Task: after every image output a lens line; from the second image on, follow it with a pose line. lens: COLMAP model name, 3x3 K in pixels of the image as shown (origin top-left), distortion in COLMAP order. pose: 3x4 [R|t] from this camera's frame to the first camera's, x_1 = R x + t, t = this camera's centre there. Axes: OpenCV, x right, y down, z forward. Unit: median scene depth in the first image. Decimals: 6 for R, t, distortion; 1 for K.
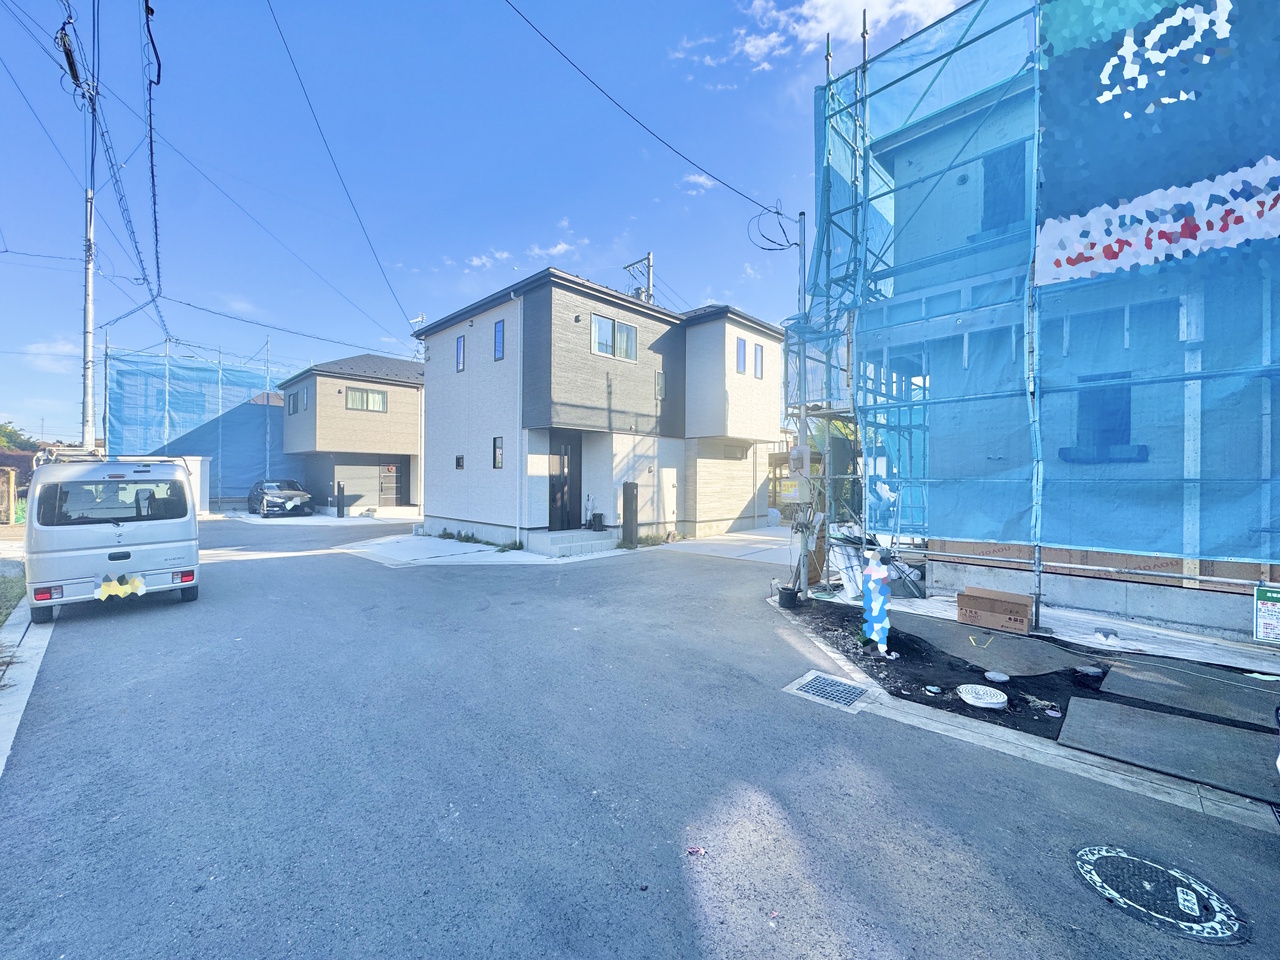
lens RADIAL K [[508.9, 0, 638.1], [0, 508.9, 479.1], [0, 0, 1]] dist [-0.002561, 0.000337]
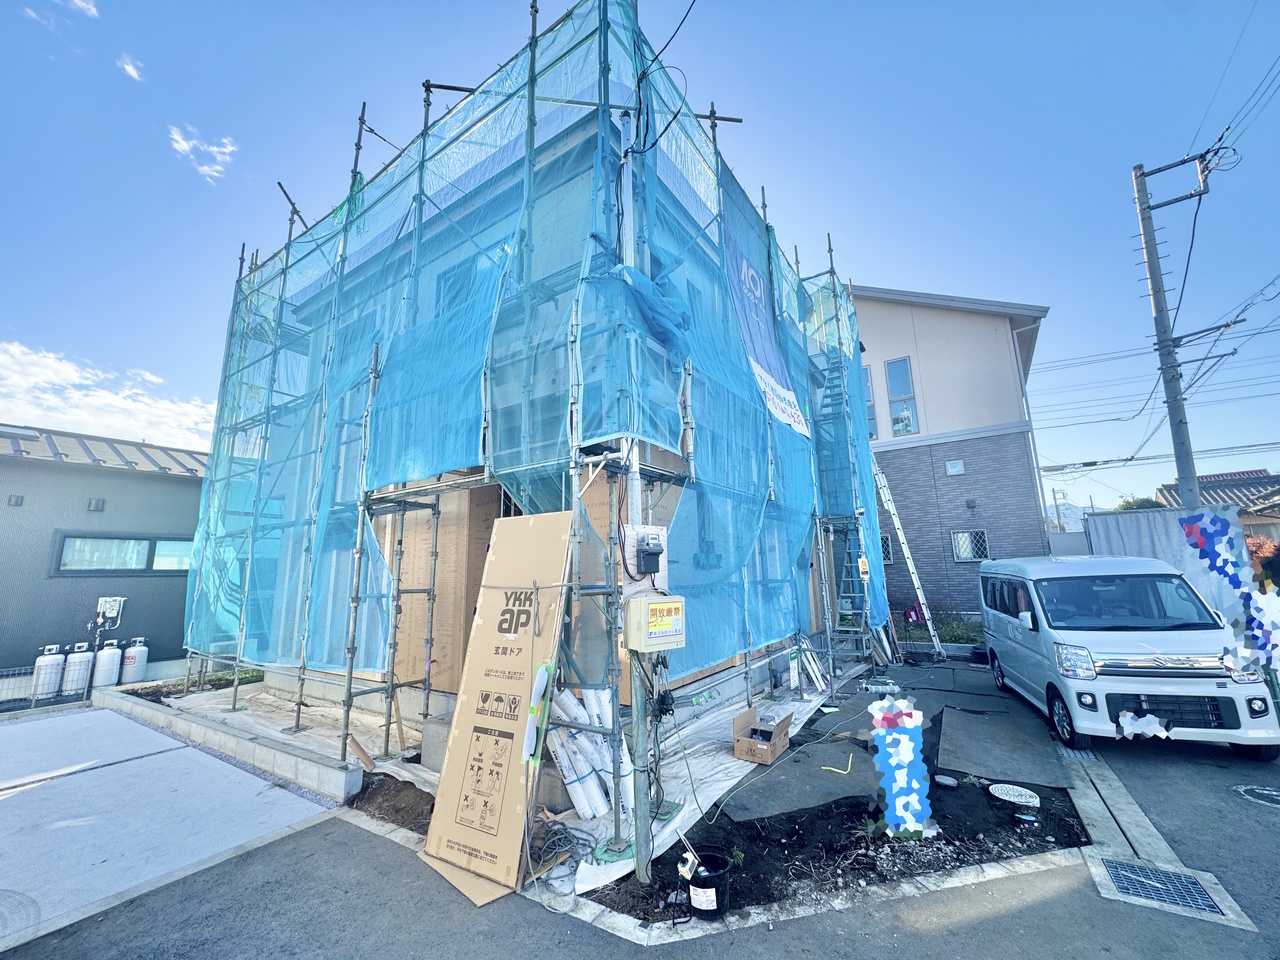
lens RADIAL K [[508.9, 0, 638.4], [0, 508.9, 478.9], [0, 0, 1]] dist [-0.002561, 0.000337]
pose [[-0.208360, 0.179711, 0.961400, -0.174705], [0.023015, 0.983603, -0.178873, -0.025801], [-0.977781, -0.015144, -0.209080, 1.266728]]
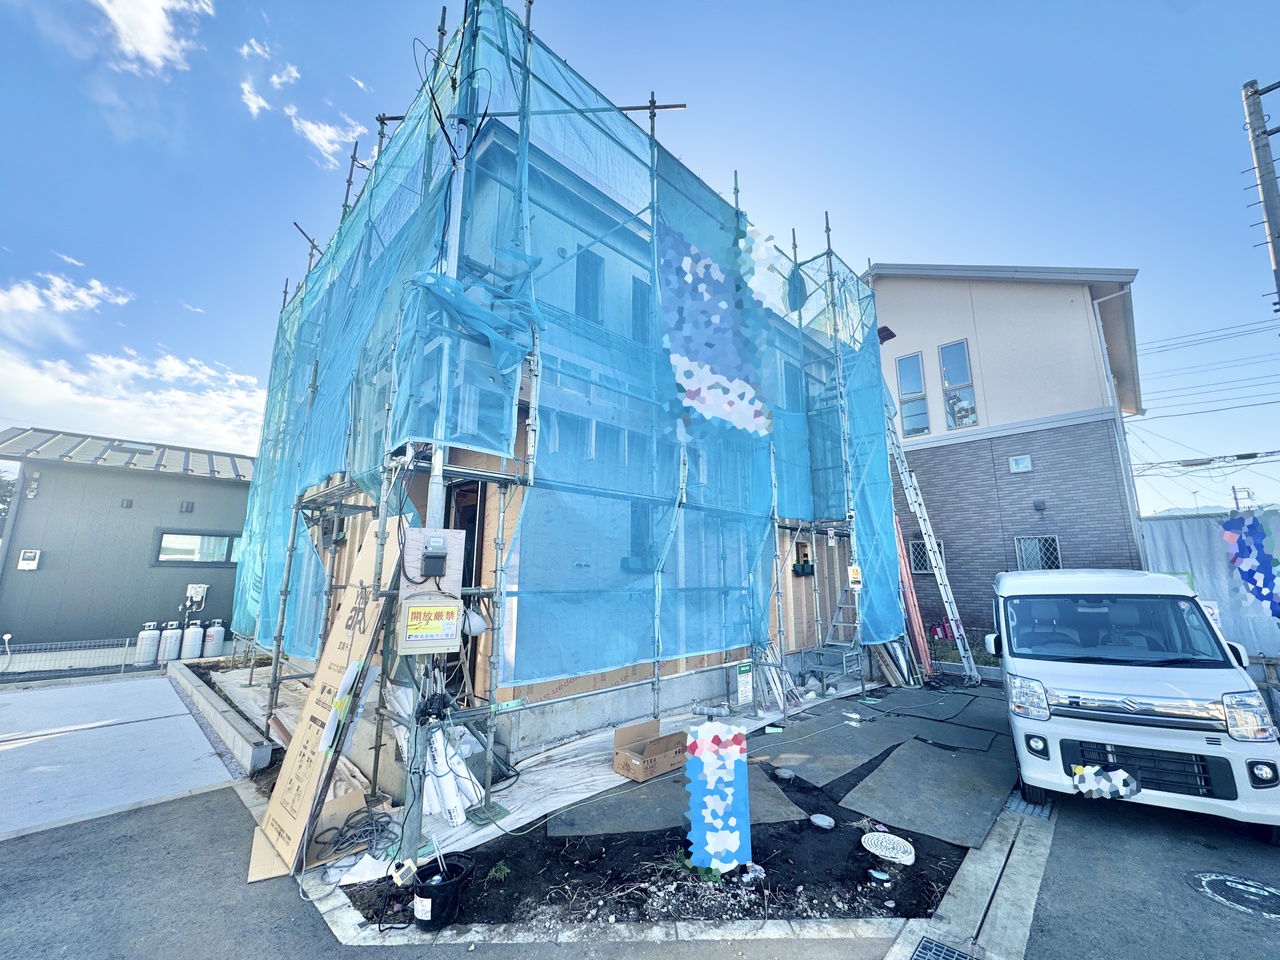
lens RADIAL K [[508.9, 0, 638.4], [0, 508.9, 479.2], [0, 0, 1]] dist [-0.002561, 0.000337]
pose [[-0.013786, 0.182886, 0.983038, -0.195229], [-0.002719, 0.983120, -0.182939, -0.027124], [-0.999901, -0.005195, -0.013056, 0.930788]]
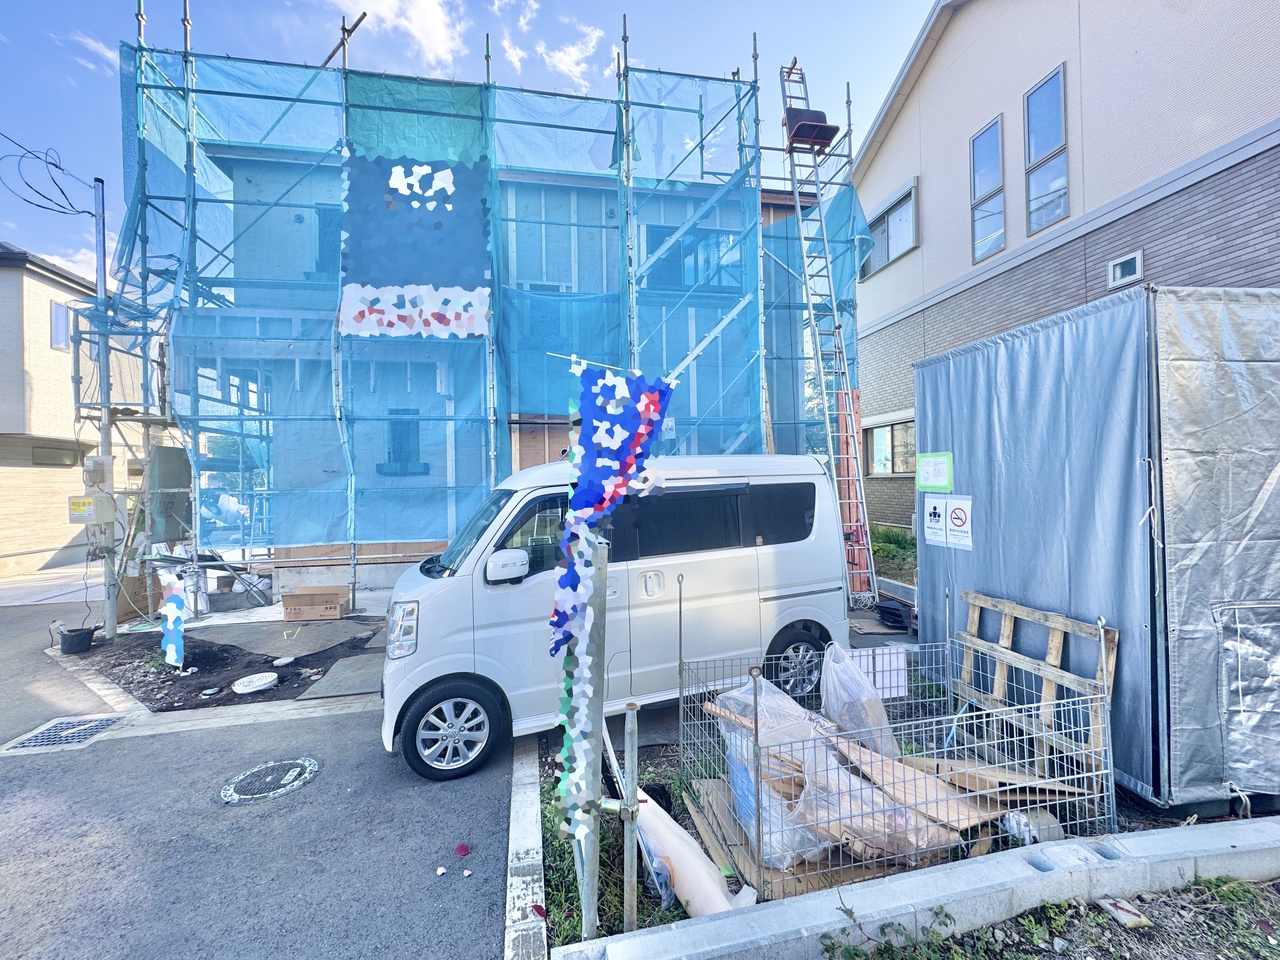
lens RADIAL K [[508.9, 0, 638.9], [0, 508.9, 479.2], [0, 0, 1]] dist [-0.002561, 0.000337]
pose [[0.559474, -0.011852, 0.828763, 0.138979], [0.021639, 0.999766, -0.000310, -0.007589], [-0.828566, 0.018107, 0.559599, -0.234203]]
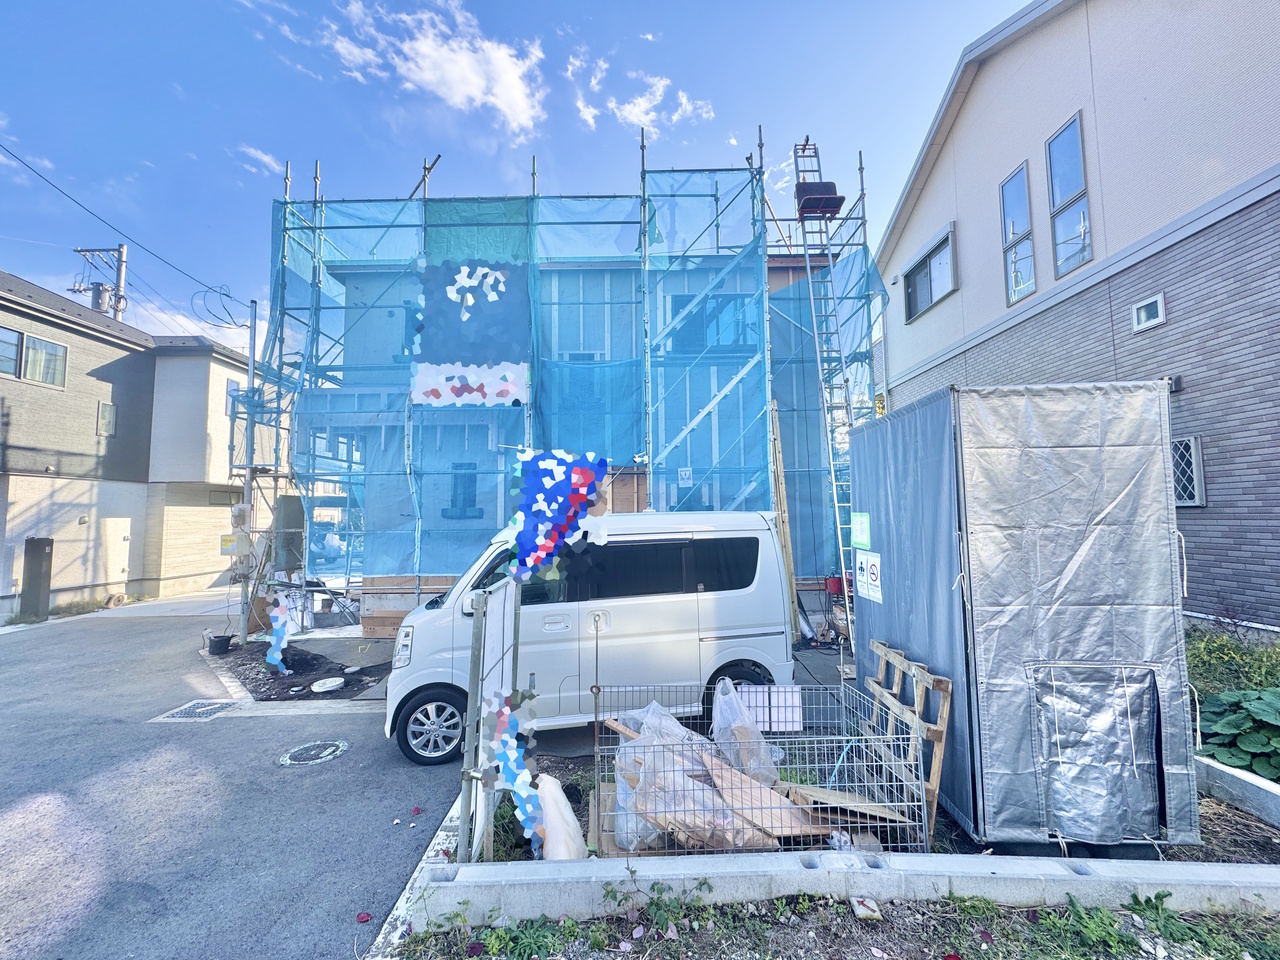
lens RADIAL K [[508.9, 0, 638.7], [0, 508.9, 479.2], [0, 0, 1]] dist [-0.002561, 0.000337]
pose [[0.702309, 0.037133, 0.710903, 0.152671], [0.015339, 0.997617, -0.067263, -0.035966], [-0.711707, 0.058144, 0.700066, -0.458787]]
